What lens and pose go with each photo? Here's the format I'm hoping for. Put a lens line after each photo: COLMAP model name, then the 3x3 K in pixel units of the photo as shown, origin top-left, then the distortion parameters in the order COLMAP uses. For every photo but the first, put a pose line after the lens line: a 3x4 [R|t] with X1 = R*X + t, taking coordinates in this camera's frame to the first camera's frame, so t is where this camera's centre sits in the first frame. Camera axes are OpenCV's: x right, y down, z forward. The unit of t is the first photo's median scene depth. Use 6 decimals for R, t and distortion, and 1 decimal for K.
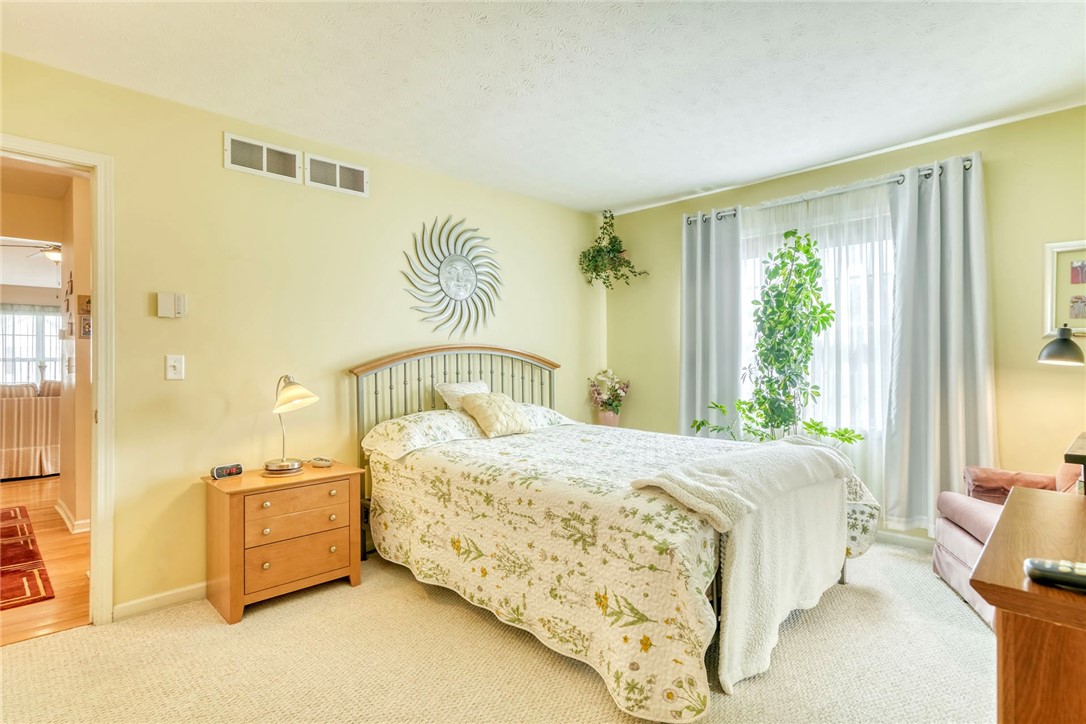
lens RADIAL K [[556.3, 0, 540.7], [0, 556.3, 360.7], [0, 0, 1]] dist [-0.007136, 0.014573]
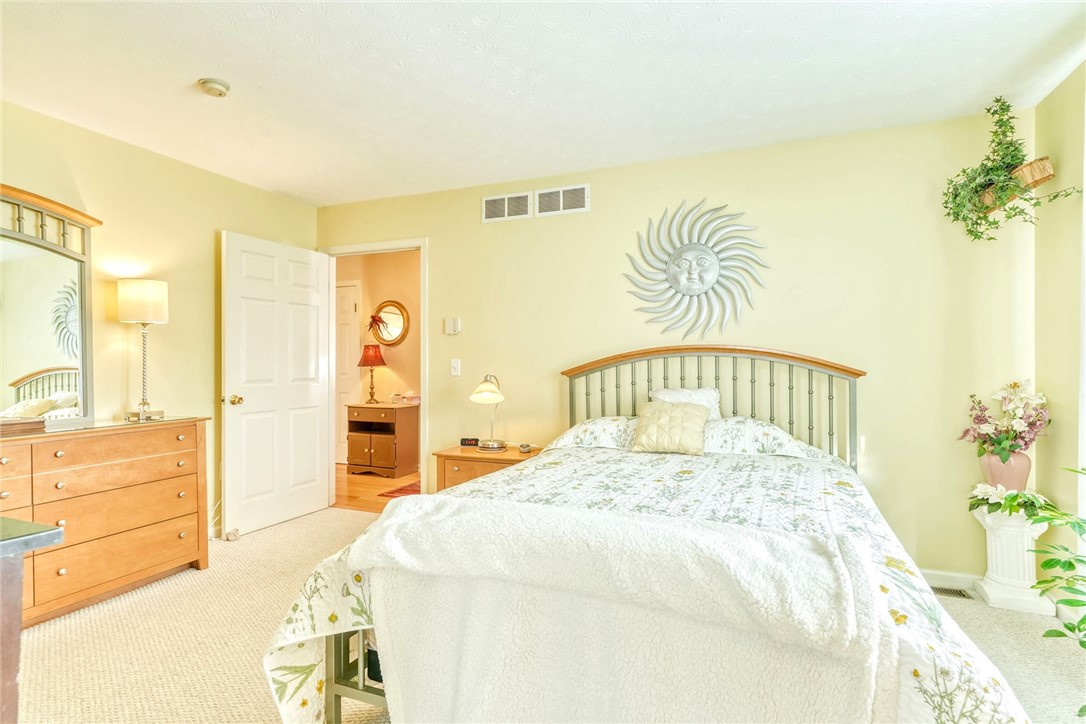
lens RADIAL K [[556.3, 0, 540.7], [0, 556.3, 360.7], [0, 0, 1]] dist [-0.007136, 0.014573]
pose [[0.399634, -0.012709, -0.916587, 0.611922], [-0.011363, 0.999758, -0.018817, 0.014707], [0.916605, 0.017935, 0.399393, 0.483977]]
